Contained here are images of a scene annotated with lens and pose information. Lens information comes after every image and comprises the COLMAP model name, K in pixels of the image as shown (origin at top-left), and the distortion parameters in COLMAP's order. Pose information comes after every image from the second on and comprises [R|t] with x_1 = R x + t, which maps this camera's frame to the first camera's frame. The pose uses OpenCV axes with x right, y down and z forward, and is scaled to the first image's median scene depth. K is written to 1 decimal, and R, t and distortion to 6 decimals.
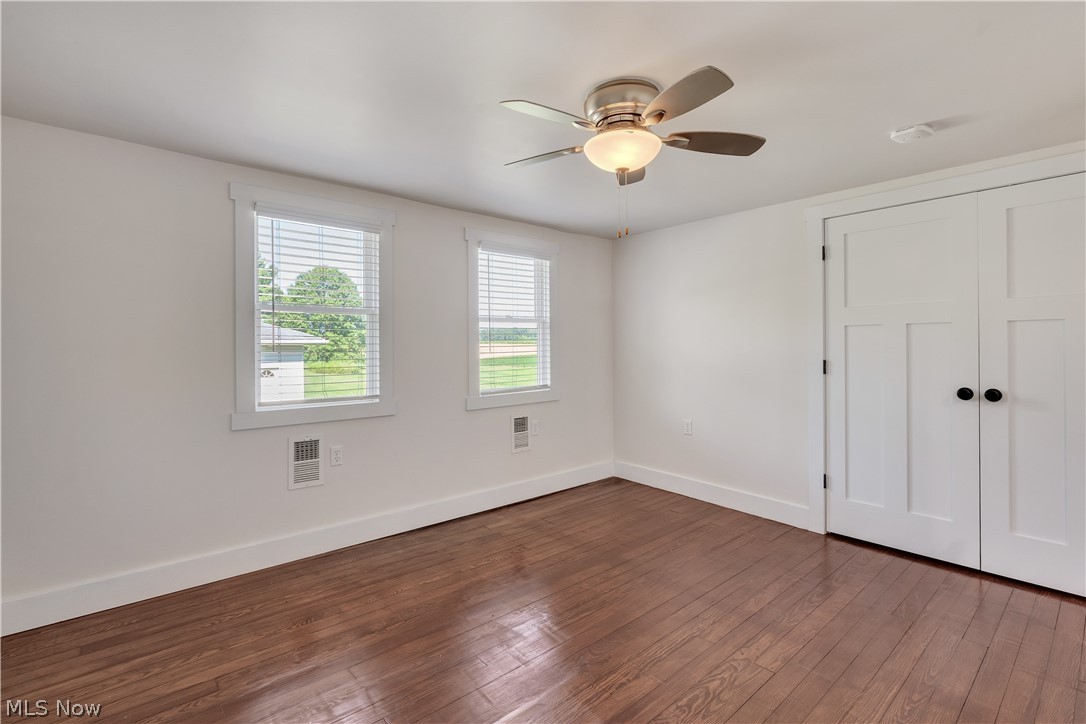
lens RADIAL K [[497.5, 0, 539.2], [0, 497.5, 353.0], [0, 0, 1]] dist [0.004915, 0.000490]
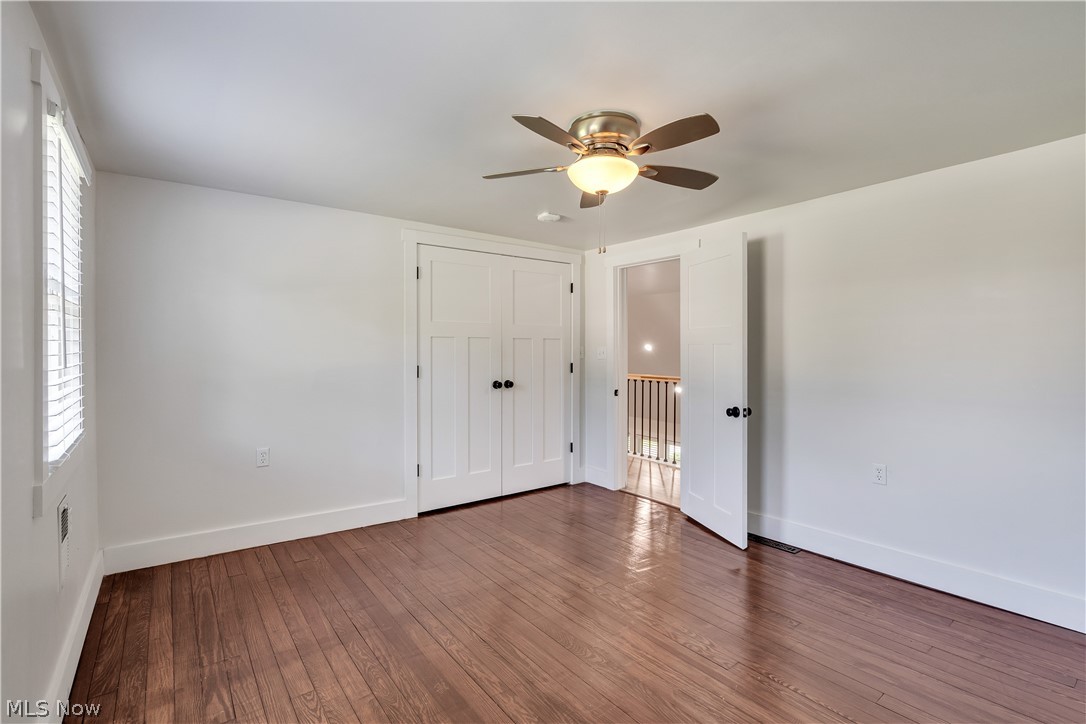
lens RADIAL K [[497.5, 0, 541.7], [0, 497.5, 359.6], [0, 0, 1]] dist [0.004915, 0.000490]
pose [[0.063166, -0.007243, 0.997977, -0.576625], [0.009149, 0.999936, 0.006678, -0.004094], [-0.997961, 0.008709, 0.063228, 0.660816]]
